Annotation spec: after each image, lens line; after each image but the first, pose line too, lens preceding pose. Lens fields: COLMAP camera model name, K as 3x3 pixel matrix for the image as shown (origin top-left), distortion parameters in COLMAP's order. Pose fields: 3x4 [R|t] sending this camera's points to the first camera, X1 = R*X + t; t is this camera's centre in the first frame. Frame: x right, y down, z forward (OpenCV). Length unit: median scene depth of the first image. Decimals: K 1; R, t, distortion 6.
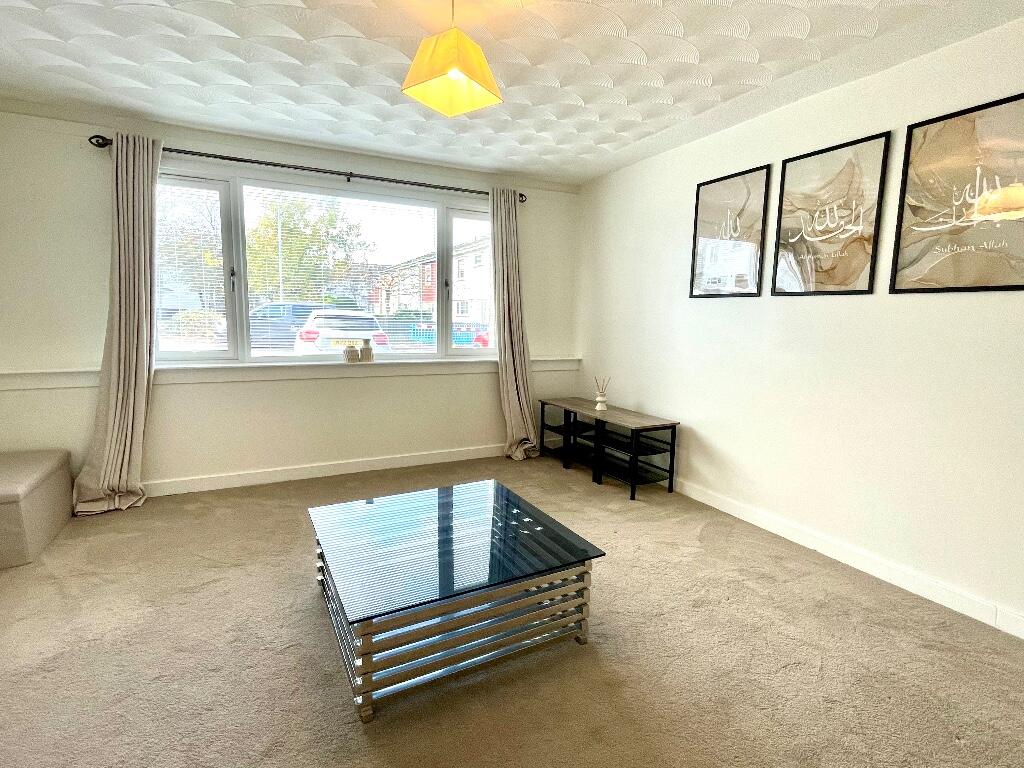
lens RADIAL K [[508.6, 0, 512.0], [0, 508.6, 384.0], [0, 0, 1]] dist [0.001420, 0.000543]
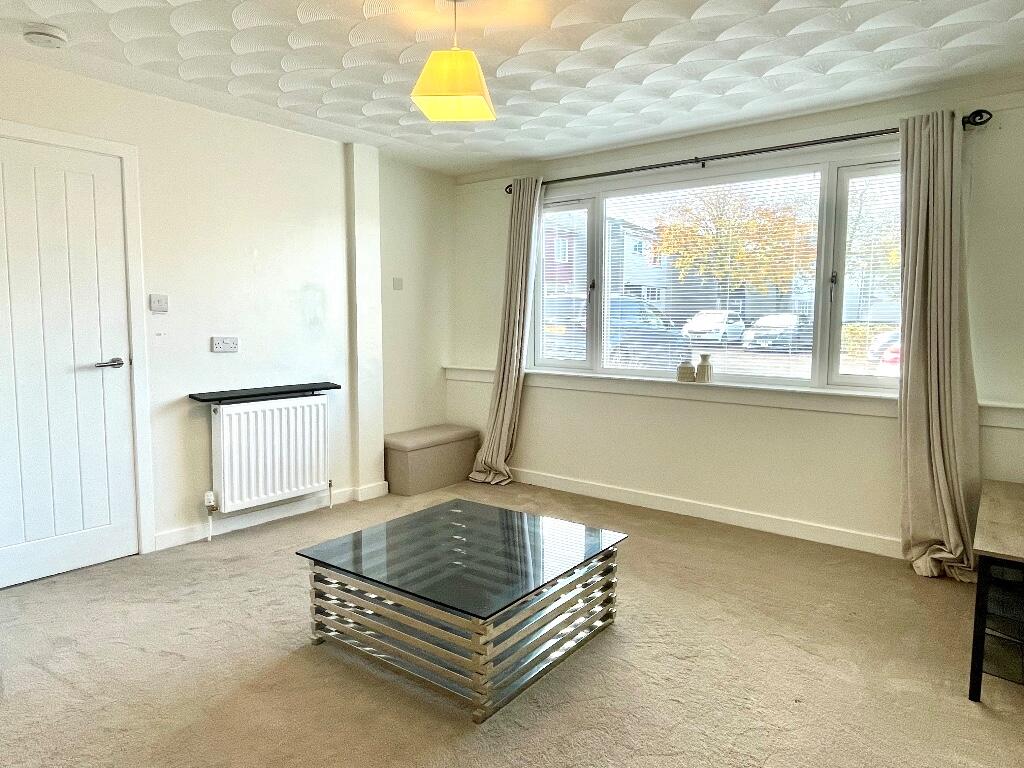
lens RADIAL K [[658.6, 0, 512.0], [0, 658.6, 384.0], [0, 0, 1]] dist [0.002485, -0.000600]
pose [[0.418890, 0.071959, -0.905181, 0.609337], [-0.120523, 0.992441, 0.023121, -0.032023], [0.900003, 0.099410, 0.424397, 0.314215]]
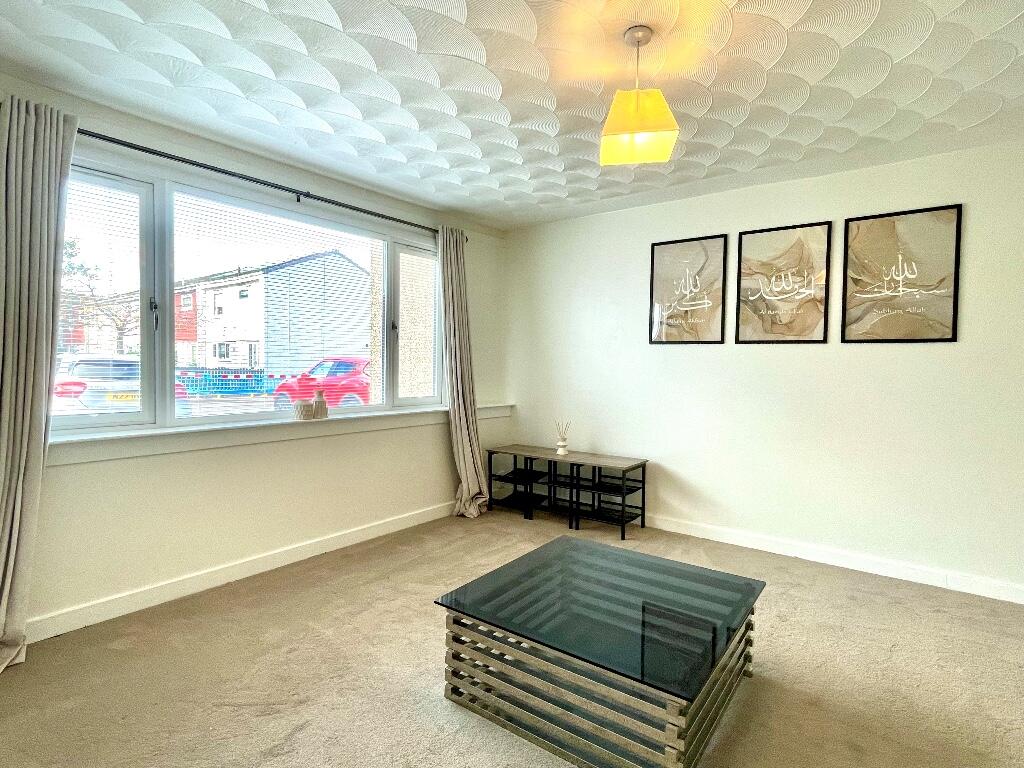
lens RADIAL K [[541.6, 0, 512.0], [0, 541.6, 384.0], [0, 0, 1]] dist [0.001945, 0.000672]
pose [[0.902340, -0.023580, 0.430380, -0.429451], [0.061249, 0.995385, -0.073878, -0.016791], [-0.426651, 0.093024, 0.899620, 0.090701]]
